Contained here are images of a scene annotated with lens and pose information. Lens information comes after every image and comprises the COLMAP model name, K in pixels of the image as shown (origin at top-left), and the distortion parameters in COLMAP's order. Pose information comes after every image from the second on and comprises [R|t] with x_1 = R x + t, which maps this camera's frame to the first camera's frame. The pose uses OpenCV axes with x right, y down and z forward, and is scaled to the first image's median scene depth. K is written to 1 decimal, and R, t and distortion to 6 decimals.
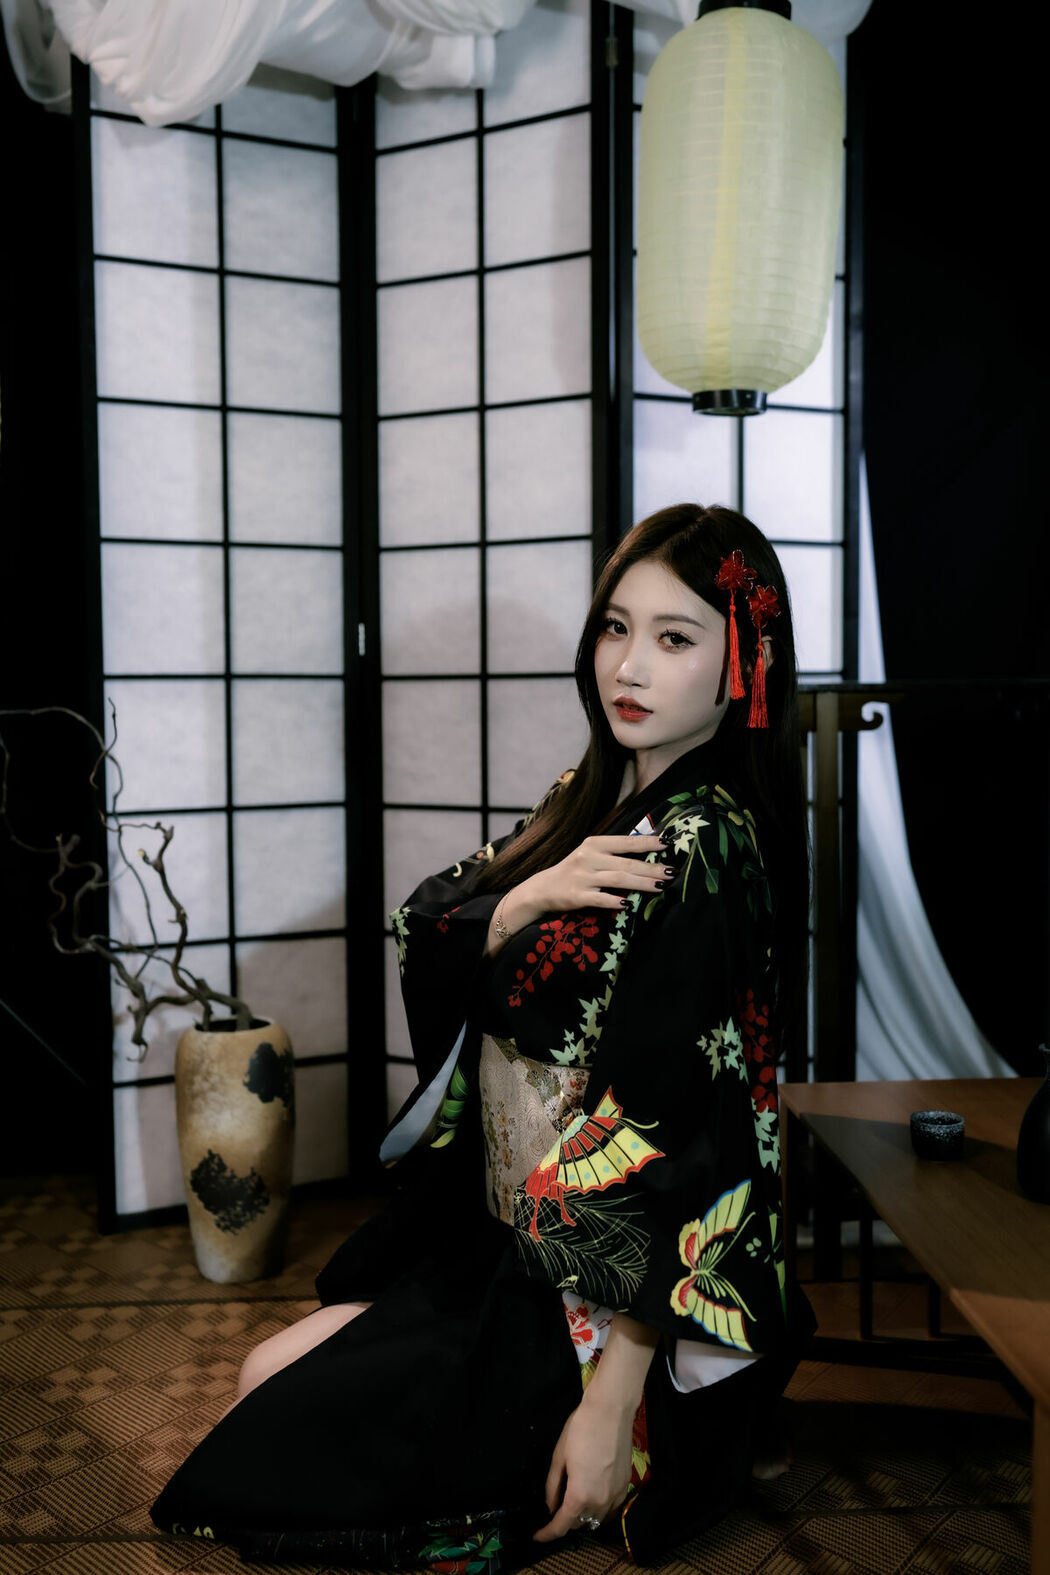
lens RADIAL K [[1490.4, 0, 534.7], [0, 1490.4, 790.5], [0, 0, 1]] dist [-0.012320, 0.000000]
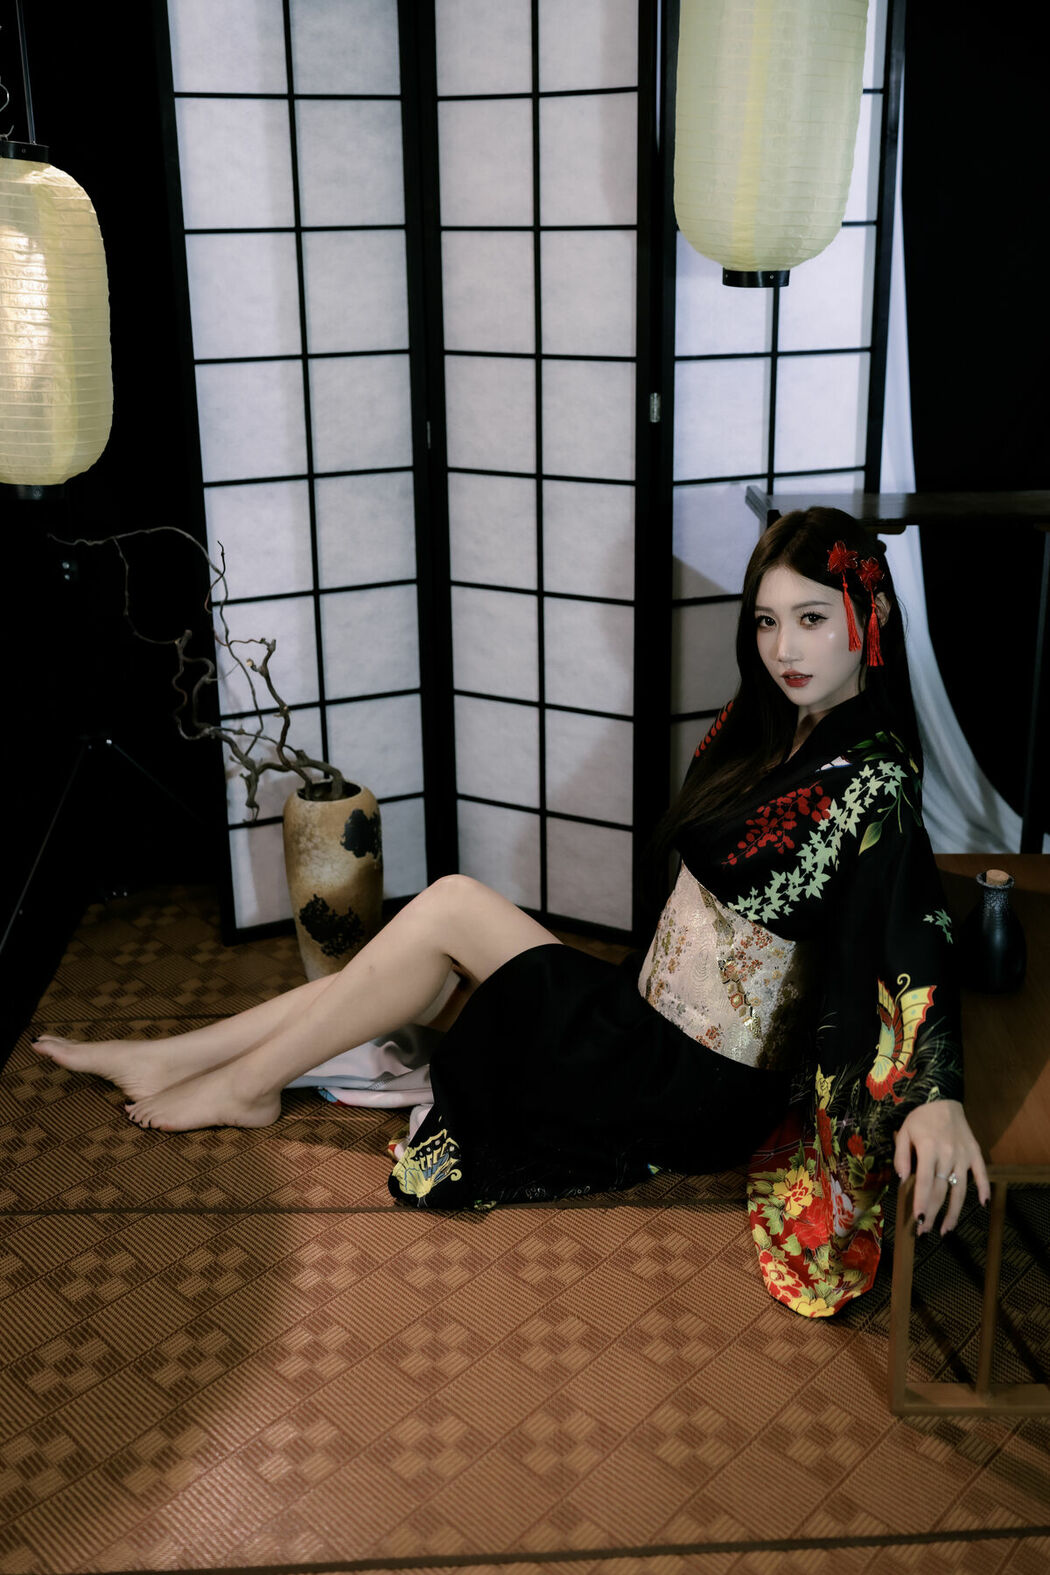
lens RADIAL K [[1613.7, 0, 543.0], [0, 1613.7, 749.3], [0, 0, 1]] dist [-0.020695, 0.000000]
pose [[0.999212, 0.007554, -0.038976, 0.017382], [0.002315, 0.968977, 0.247141, -0.179430], [0.039634, -0.247036, 0.968195, -0.218650]]
